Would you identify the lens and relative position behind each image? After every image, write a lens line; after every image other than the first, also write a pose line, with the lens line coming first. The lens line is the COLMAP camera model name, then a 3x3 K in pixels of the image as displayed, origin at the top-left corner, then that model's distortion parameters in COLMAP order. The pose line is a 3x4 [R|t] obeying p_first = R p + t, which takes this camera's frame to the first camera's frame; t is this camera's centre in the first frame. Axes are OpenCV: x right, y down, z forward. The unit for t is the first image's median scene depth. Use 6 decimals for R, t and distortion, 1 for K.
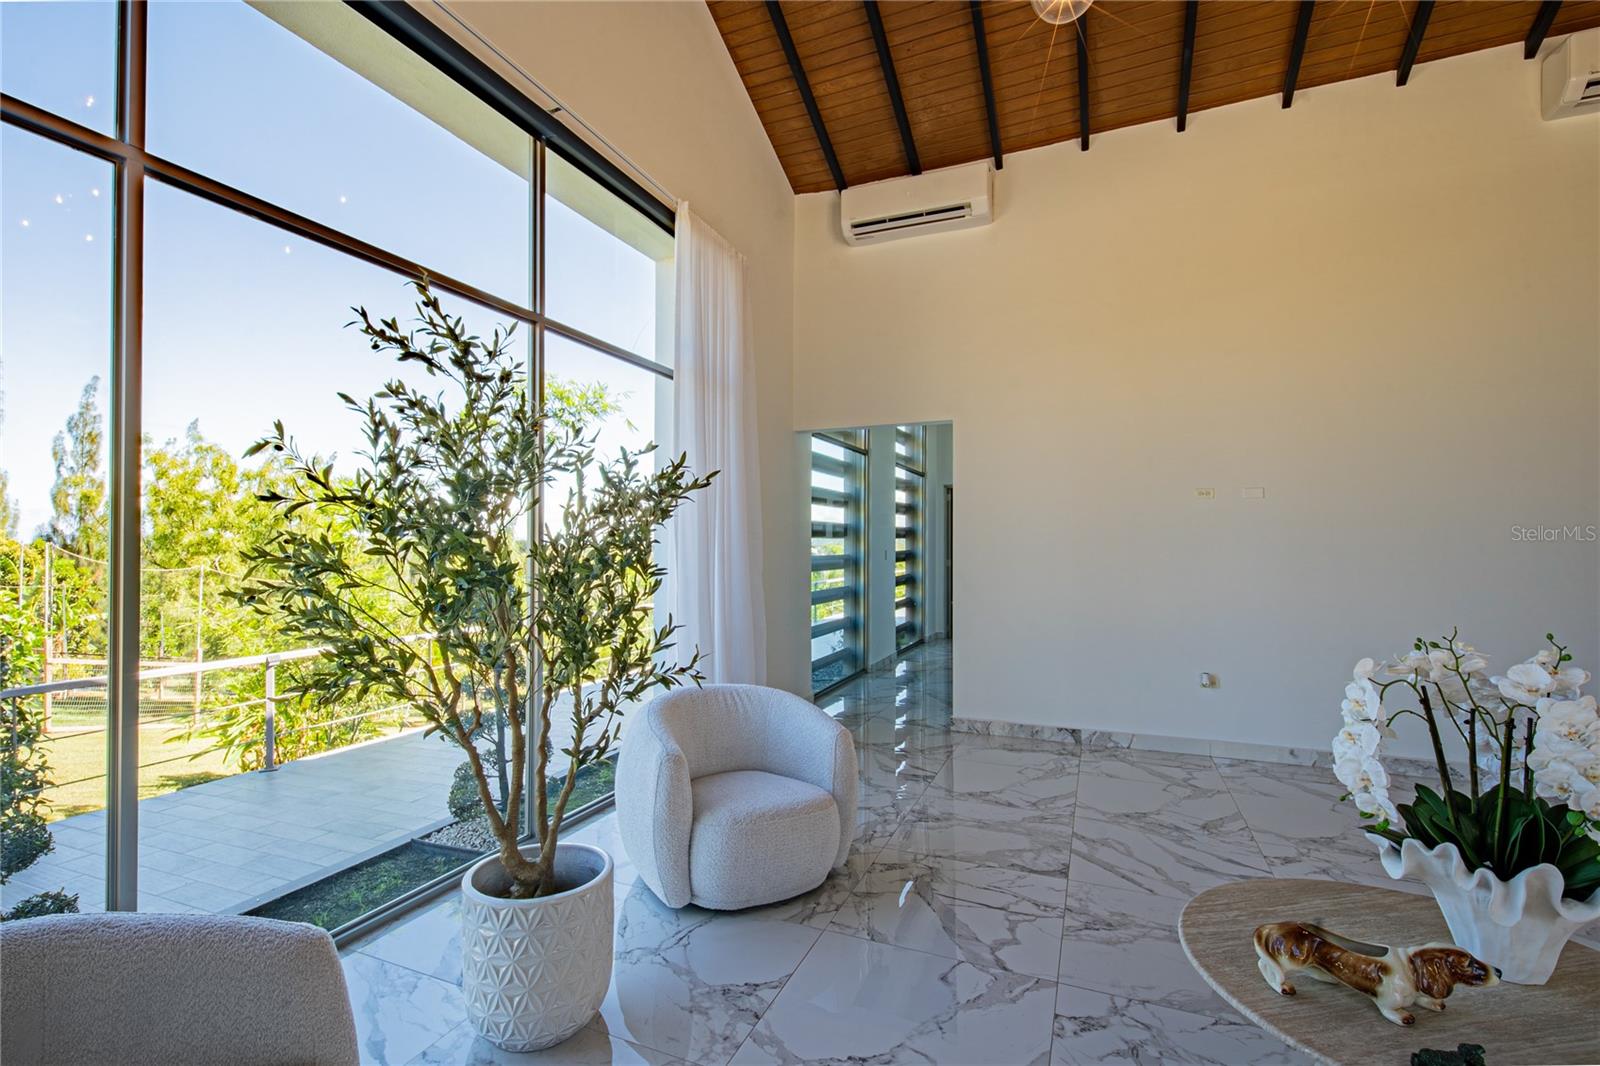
lens RADIAL K [[759.1, 0, 733.4], [0, 759.1, 542.8], [0, 0, 1]] dist [-0.002538, -0.000523]
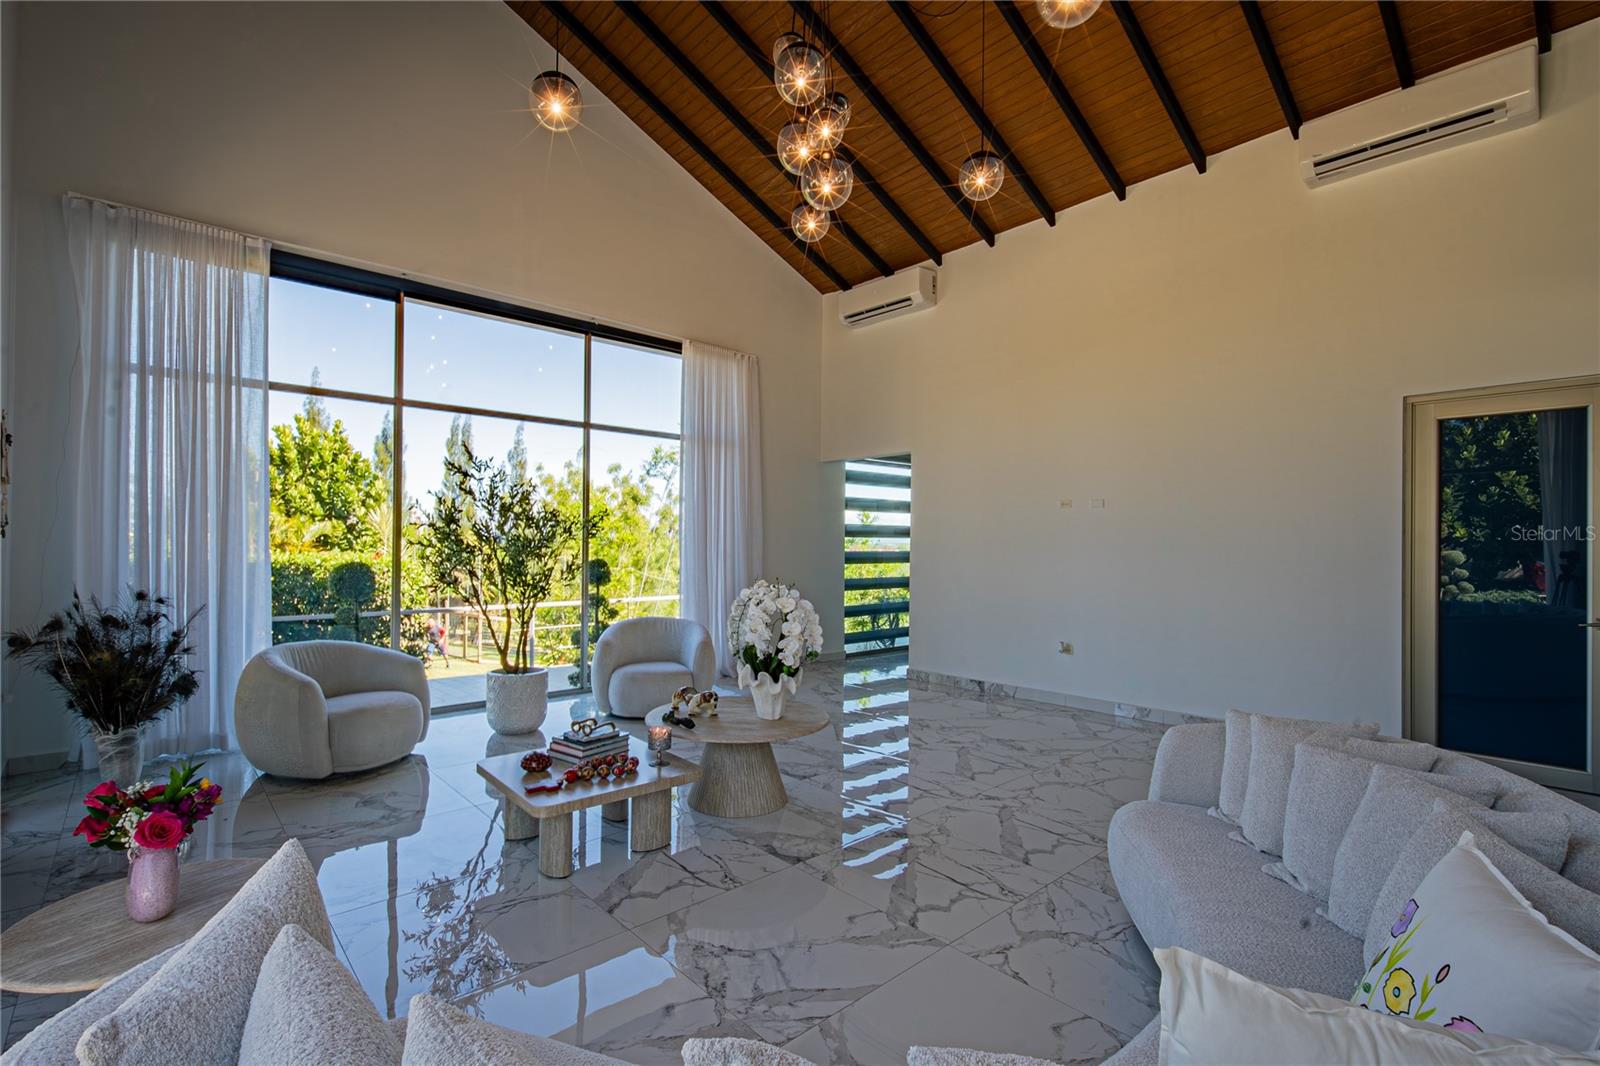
lens RADIAL K [[730.9, 0, 767.5], [0, 730.9, 541.6], [0, 0, 1]] dist [0.007787, -0.000609]
pose [[0.915936, 0.009301, -0.401216, 0.615462], [-0.010642, 0.999943, -0.001113, 0.005548], [0.401182, 0.005289, 0.915983, -0.329536]]
